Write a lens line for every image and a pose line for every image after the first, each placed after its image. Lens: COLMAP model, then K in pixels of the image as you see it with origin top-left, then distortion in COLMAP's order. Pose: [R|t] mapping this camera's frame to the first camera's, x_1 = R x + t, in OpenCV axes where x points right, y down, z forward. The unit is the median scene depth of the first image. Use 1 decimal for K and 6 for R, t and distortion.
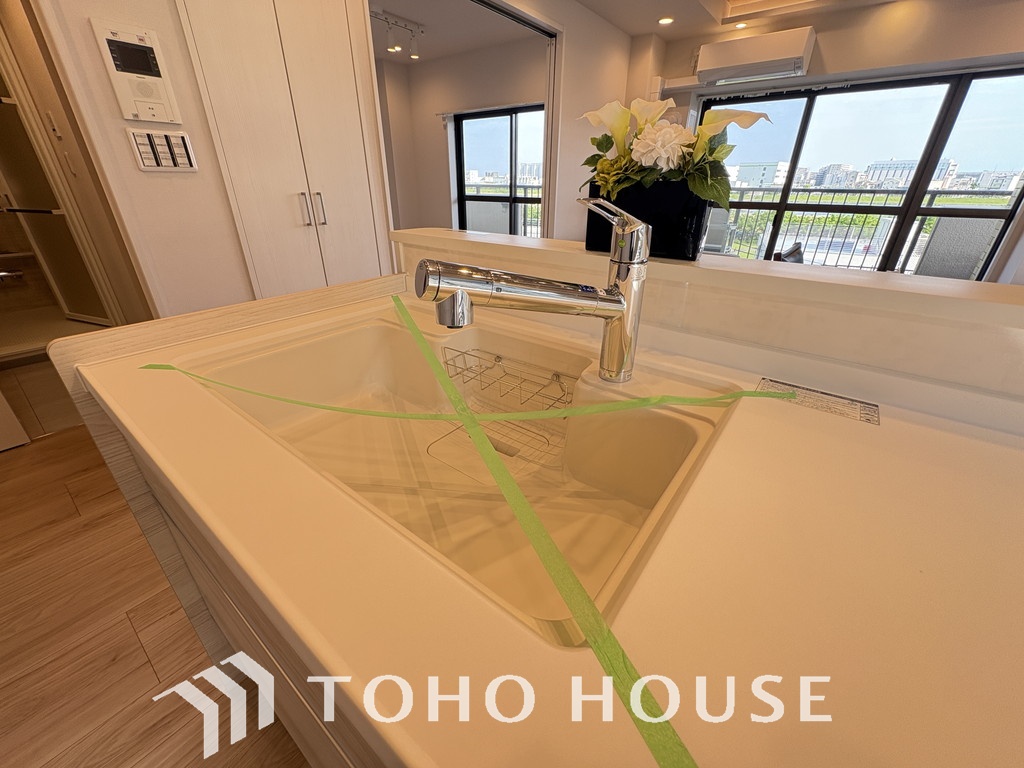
lens RADIAL K [[410.4, 0, 512.0], [0, 410.4, 384.0], [0, 0, 1]] dist [-0.000365, 0.000703]
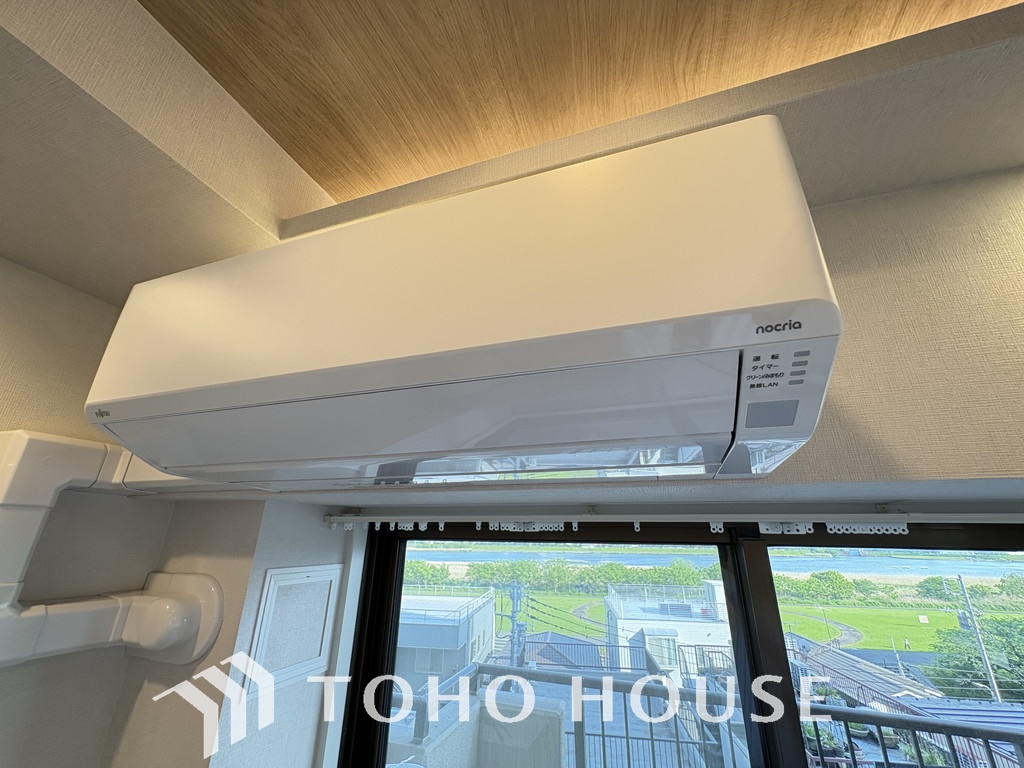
lens RADIAL K [[410.4, 0, 512.0], [0, 410.4, 384.0], [0, 0, 1]] dist [-0.000365, 0.000703]
pose [[0.948209, 0.114941, 0.296123, 0.515100], [0.135351, 0.697170, -0.704013, -0.608840], [-0.287368, 0.707632, 0.645505, 0.807164]]
